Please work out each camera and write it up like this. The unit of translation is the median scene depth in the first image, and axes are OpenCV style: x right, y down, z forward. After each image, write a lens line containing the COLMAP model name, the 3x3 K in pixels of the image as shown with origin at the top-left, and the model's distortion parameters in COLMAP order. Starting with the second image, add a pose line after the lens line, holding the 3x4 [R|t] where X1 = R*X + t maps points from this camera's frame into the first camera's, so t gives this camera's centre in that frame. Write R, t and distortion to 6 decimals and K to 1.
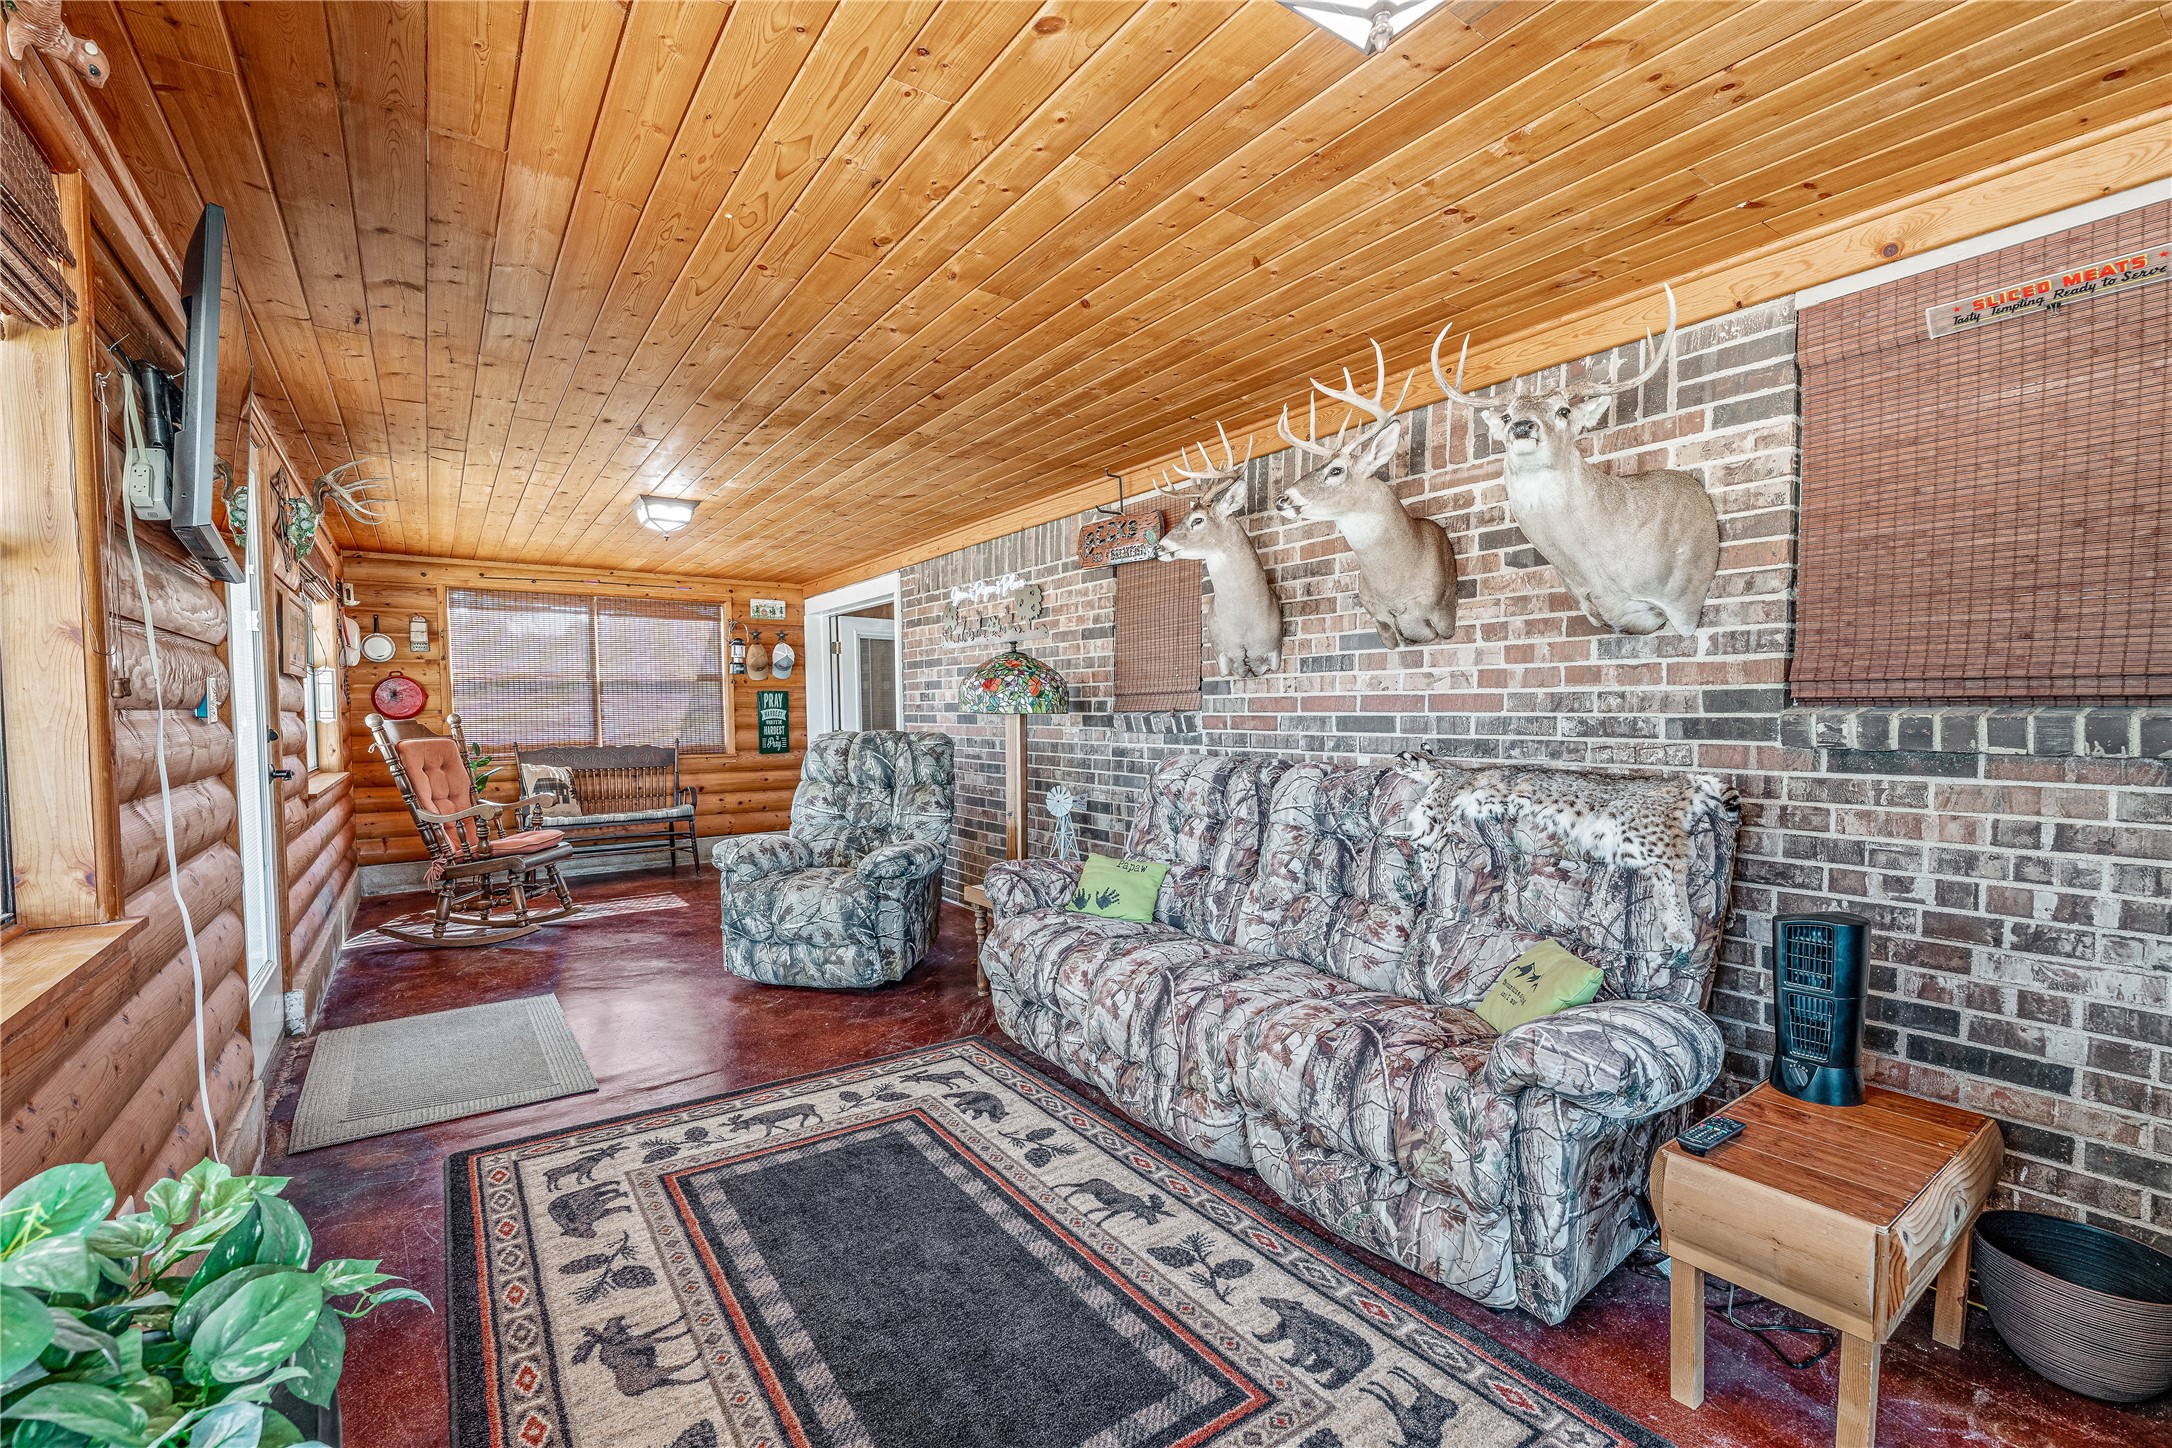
lens RADIAL K [[929.8, 0, 1086.4], [0, 929.8, 745.3], [0, 0, 1]] dist [0.006305, -0.000386]
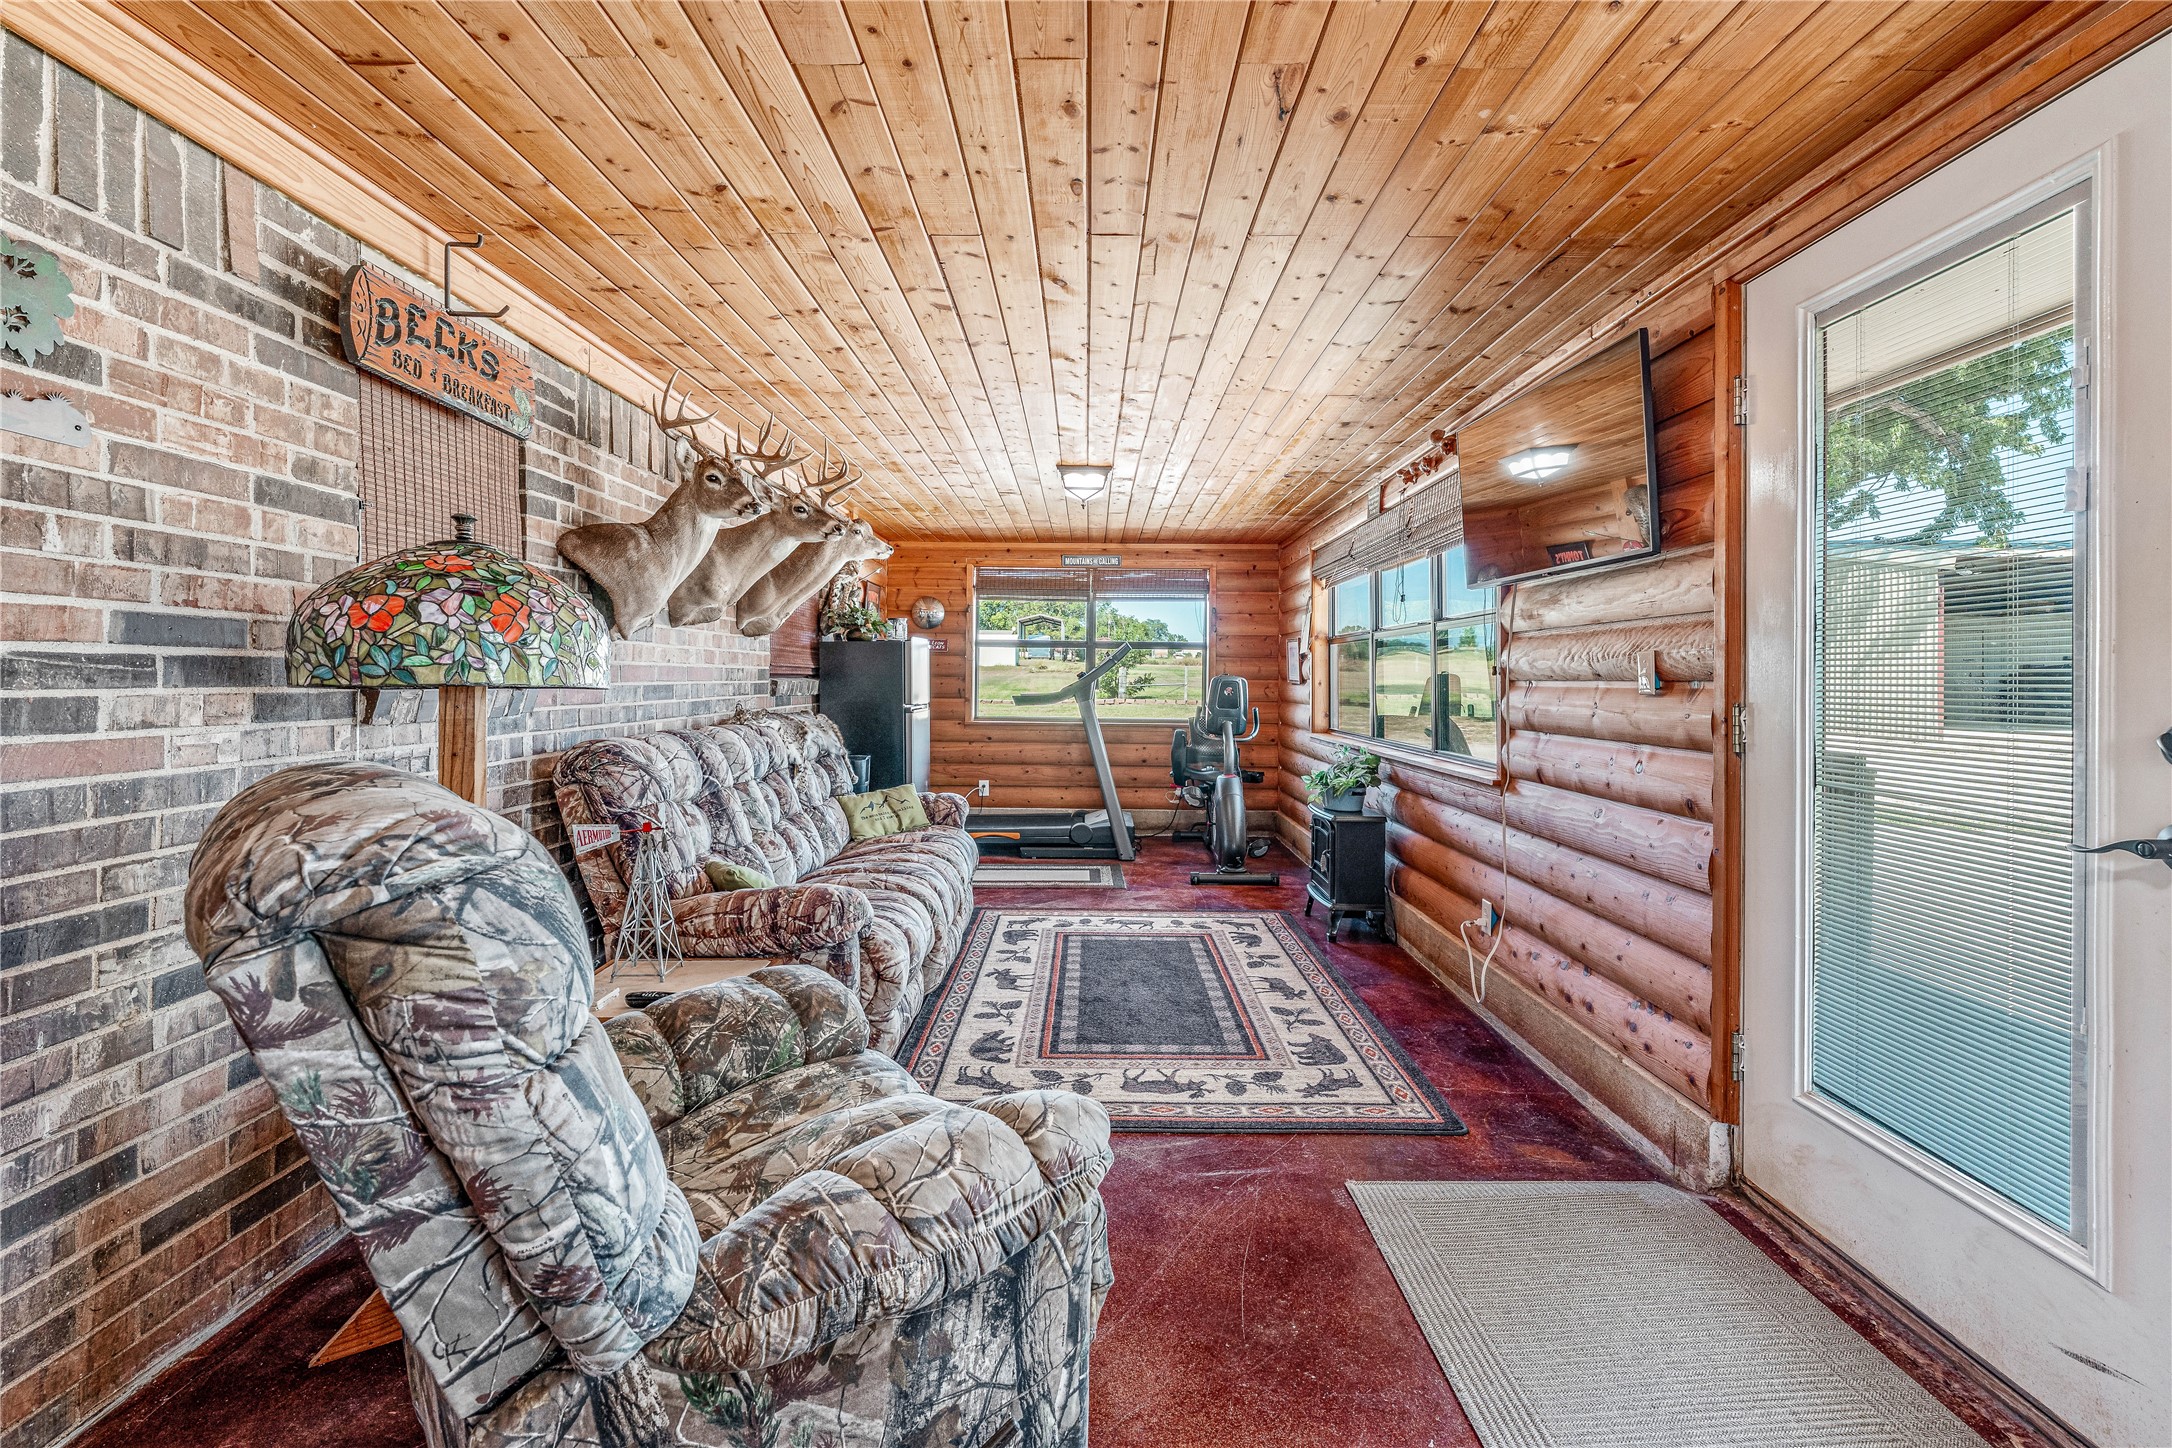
lens RADIAL K [[929.8, 0, 1083.9], [0, 929.8, 673.8], [0, 0, 1]] dist [0.006305, -0.000386]
pose [[-0.812992, 0.002375, 0.582271, -0.914254], [0.023898, 0.999285, 0.029291, -0.079074], [-0.581785, 0.037728, -0.812467, 1.985960]]
